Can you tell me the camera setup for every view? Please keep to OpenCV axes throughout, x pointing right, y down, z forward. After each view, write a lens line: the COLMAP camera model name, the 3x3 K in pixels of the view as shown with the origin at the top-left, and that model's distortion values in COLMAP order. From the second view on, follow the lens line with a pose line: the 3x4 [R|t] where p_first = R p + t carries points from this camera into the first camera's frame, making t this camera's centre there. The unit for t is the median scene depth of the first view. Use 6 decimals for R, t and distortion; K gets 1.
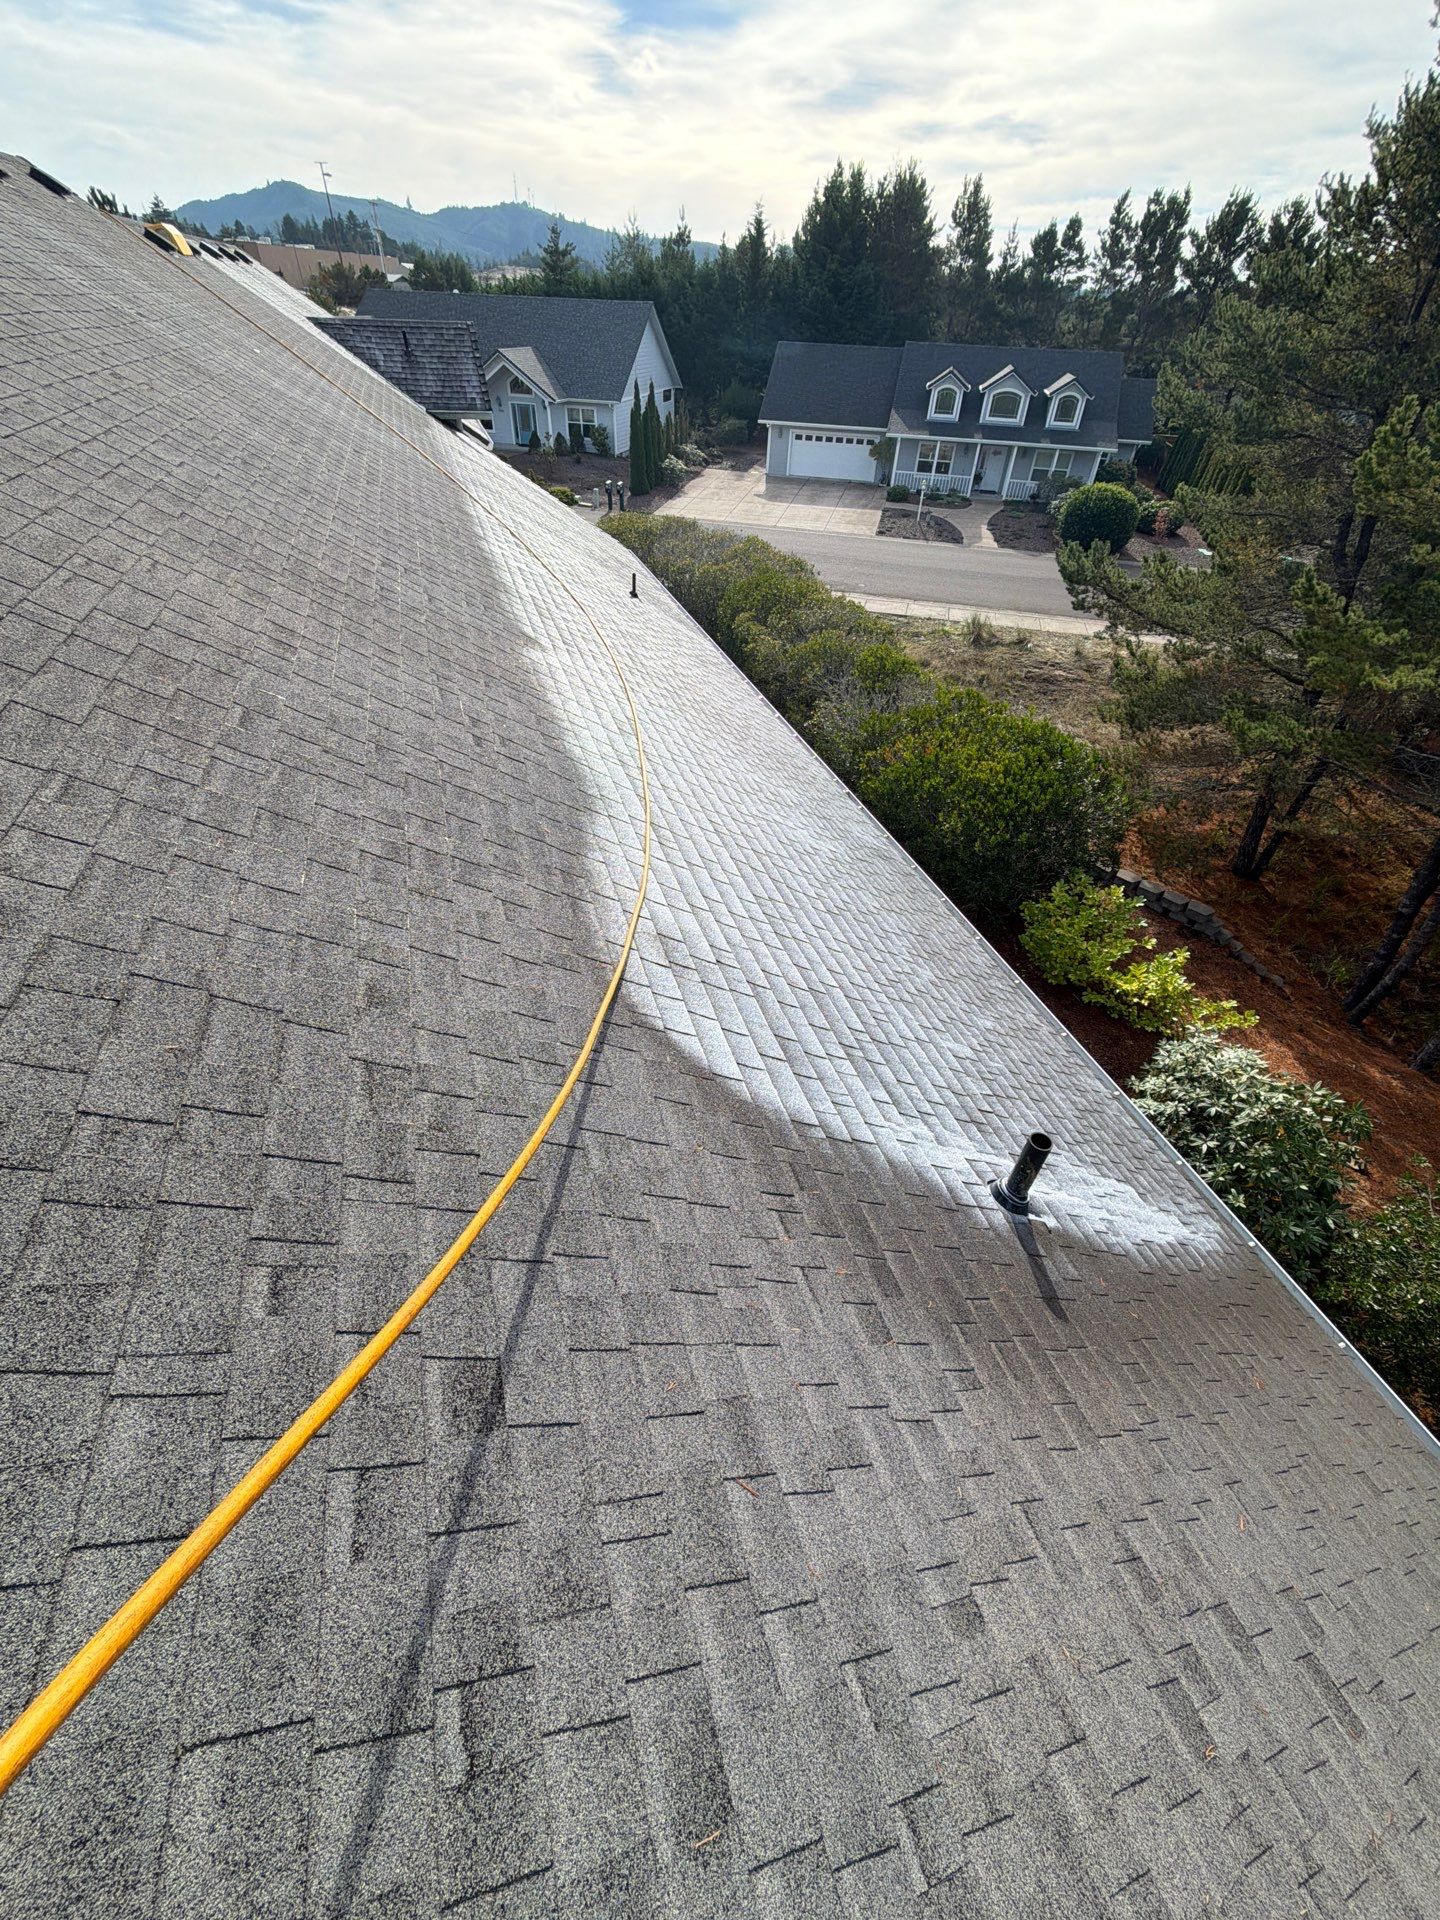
lens RADIAL K [[760.1, 0, 714.0], [0, 760.1, 958.2], [0, 0, 1]] dist [-0.000963, 0.000021]
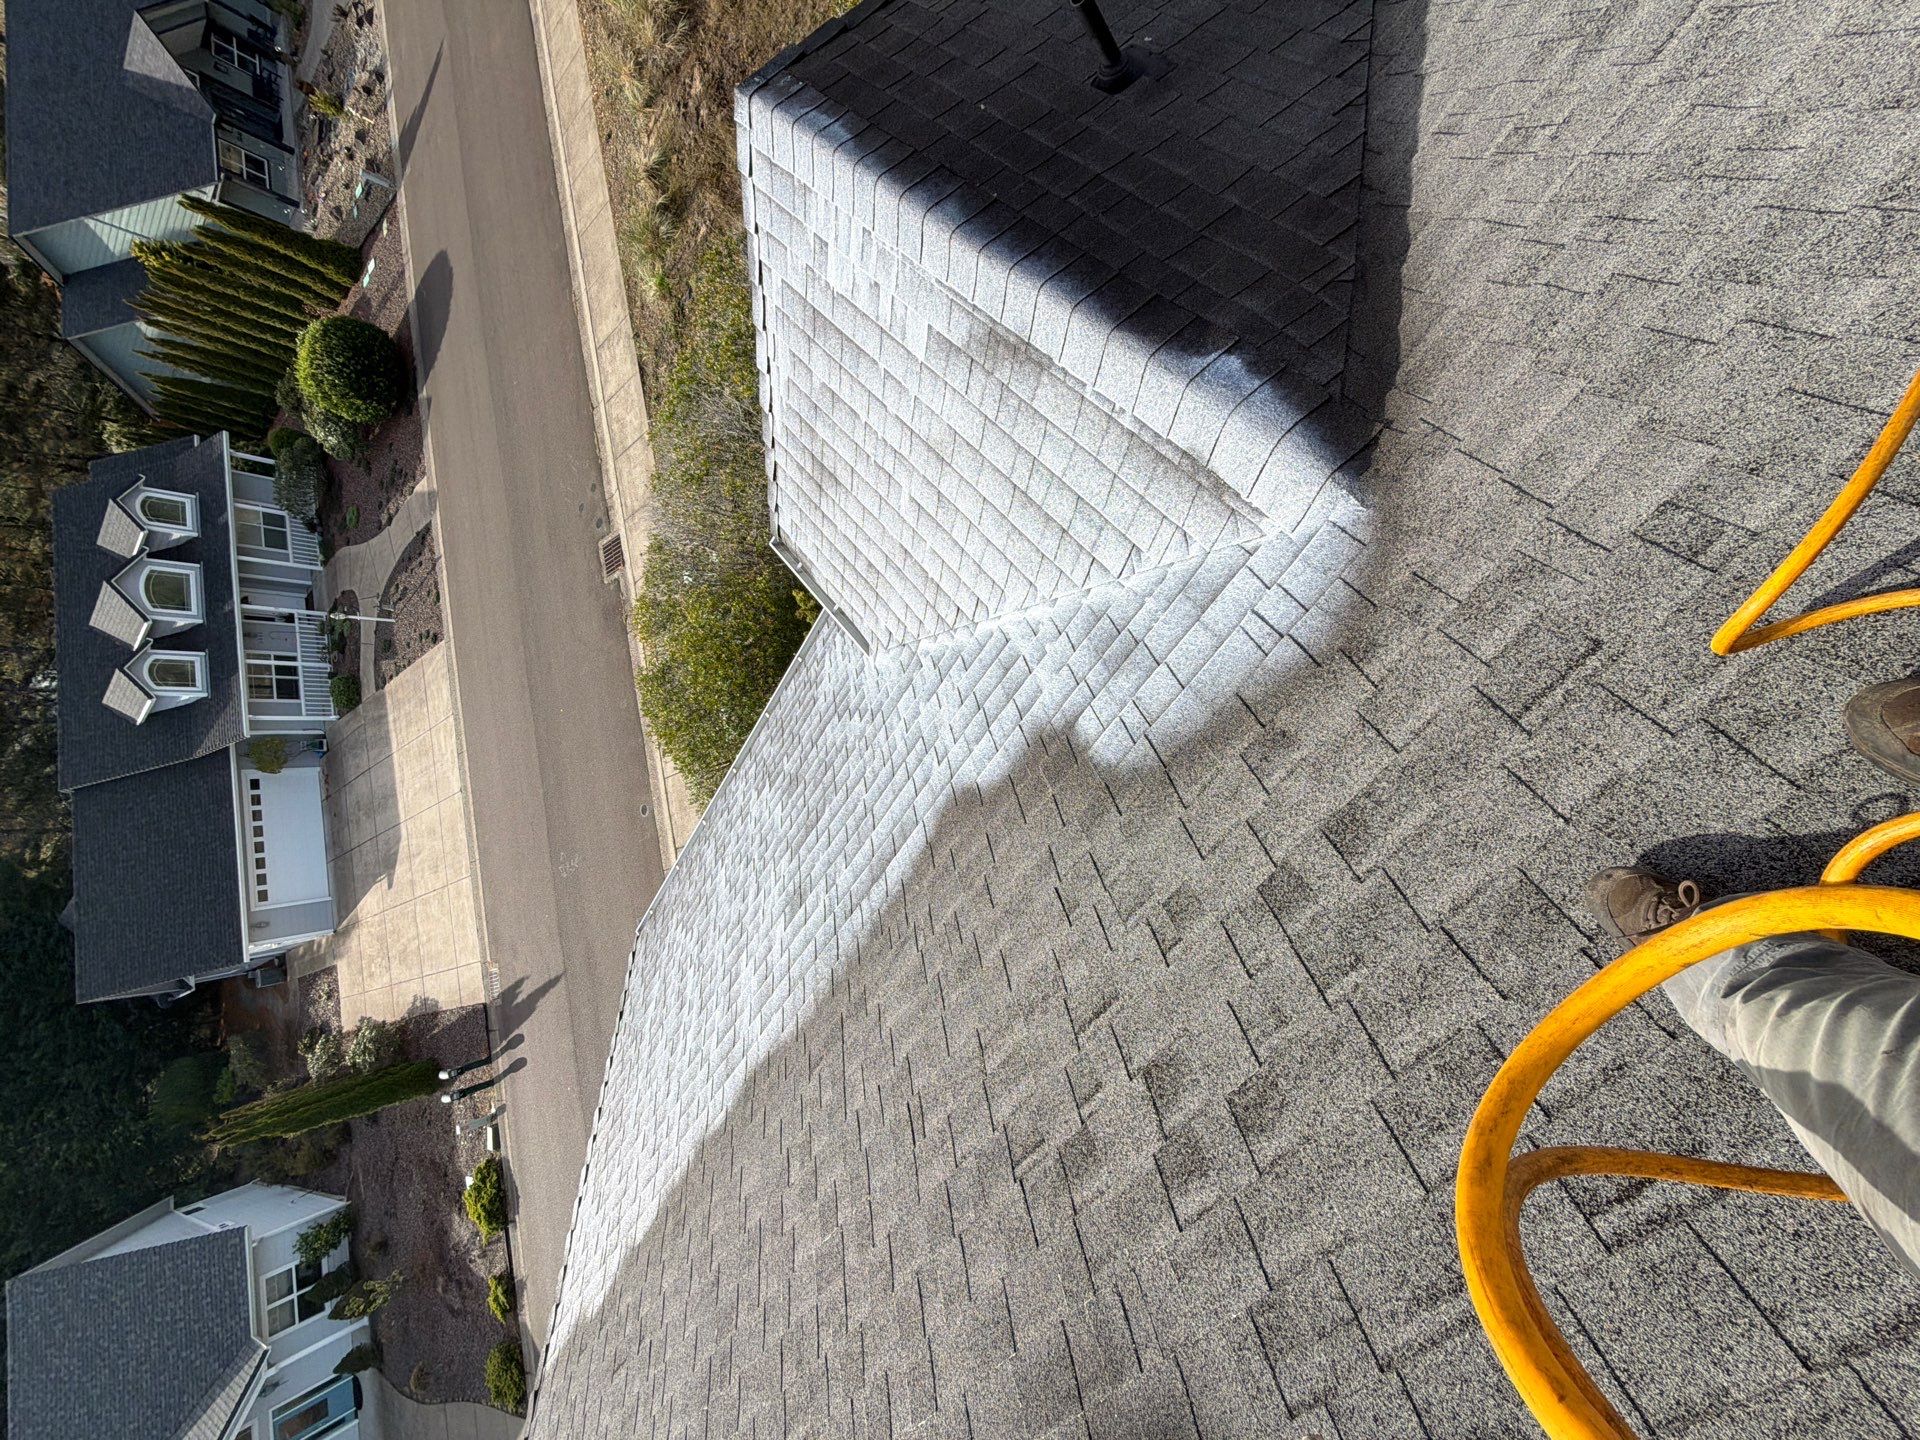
lens RADIAL K [[760.1, 0, 964.3], [0, 760.1, 715.1], [0, 0, 1]] dist [-0.000963, 0.000021]
pose [[-0.428718, -0.860754, 0.274414, -0.179720], [0.890930, -0.352437, 0.286414, -0.298217], [-0.149818, 0.367275, 0.917967, 0.285453]]
